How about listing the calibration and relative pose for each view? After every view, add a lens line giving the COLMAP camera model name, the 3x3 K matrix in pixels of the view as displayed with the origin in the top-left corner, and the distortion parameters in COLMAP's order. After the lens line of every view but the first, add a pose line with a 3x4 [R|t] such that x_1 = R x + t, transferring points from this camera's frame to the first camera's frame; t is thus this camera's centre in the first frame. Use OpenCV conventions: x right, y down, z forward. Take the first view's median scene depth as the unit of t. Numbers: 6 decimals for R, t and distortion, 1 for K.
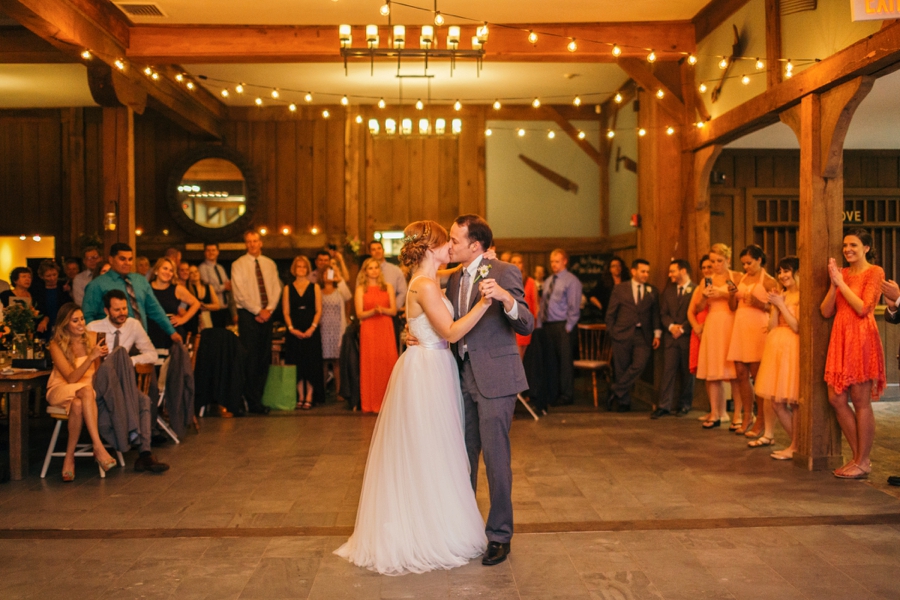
lens RADIAL K [[921.9, 0, 447.1], [0, 921.9, 296.7], [0, 0, 1]] dist [0.010607, -0.005869]
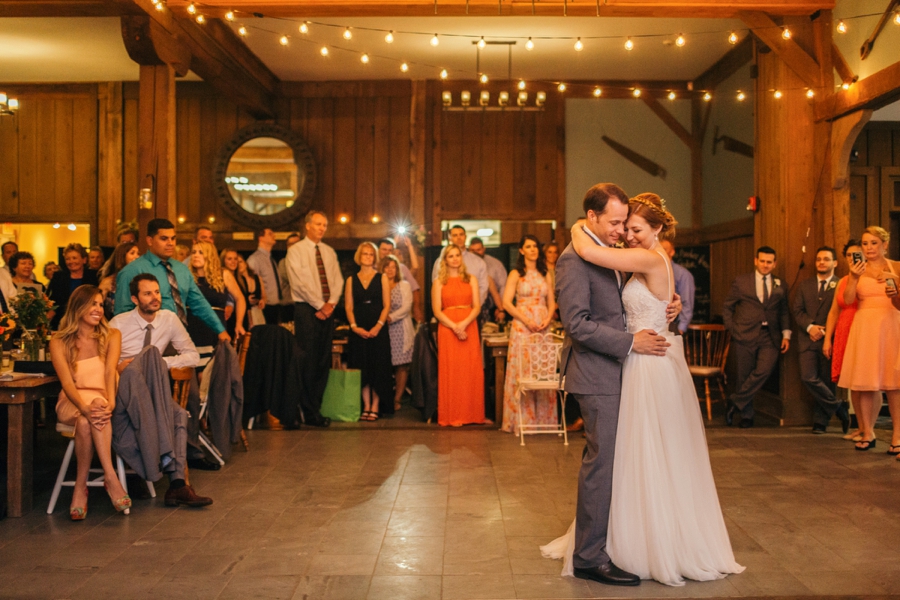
lens RADIAL K [[921.2, 0, 475.4], [0, 921.2, 284.7], [0, 0, 1]] dist [-0.004722, 0.004883]
pose [[0.999843, 0.005805, -0.016723, -0.046385], [-0.006066, 0.999860, -0.015605, 0.008976], [0.016630, 0.015704, 0.999738, 0.156338]]
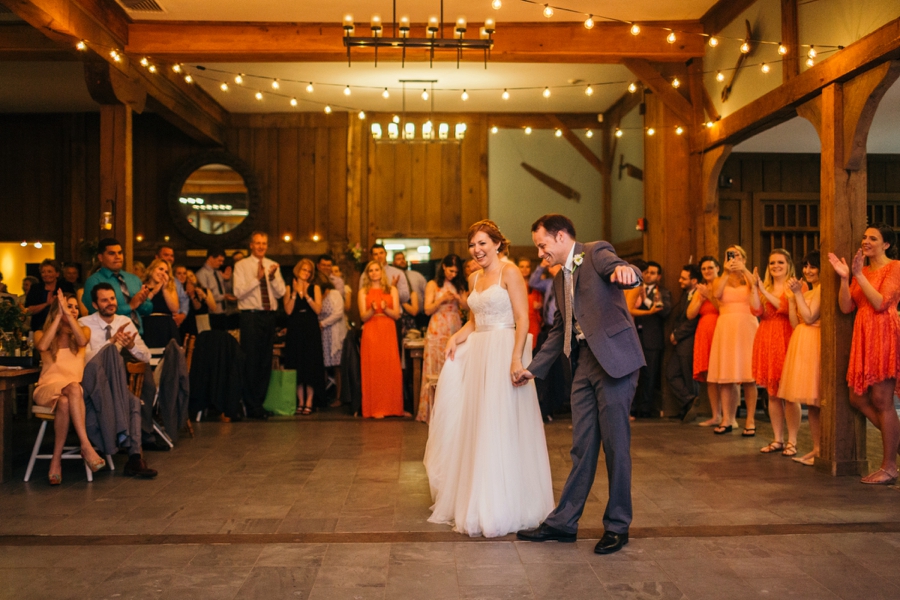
lens RADIAL K [[893.1, 0, 450.0], [0, 893.1, 300.0], [0, 0, 1]] dist [-0.000762, 0.011114]
pose [[0.999980, 0.003596, 0.005249, -0.006052], [-0.003513, 0.999870, -0.015756, 0.015707], [-0.005305, 0.015738, 0.999862, 0.053811]]
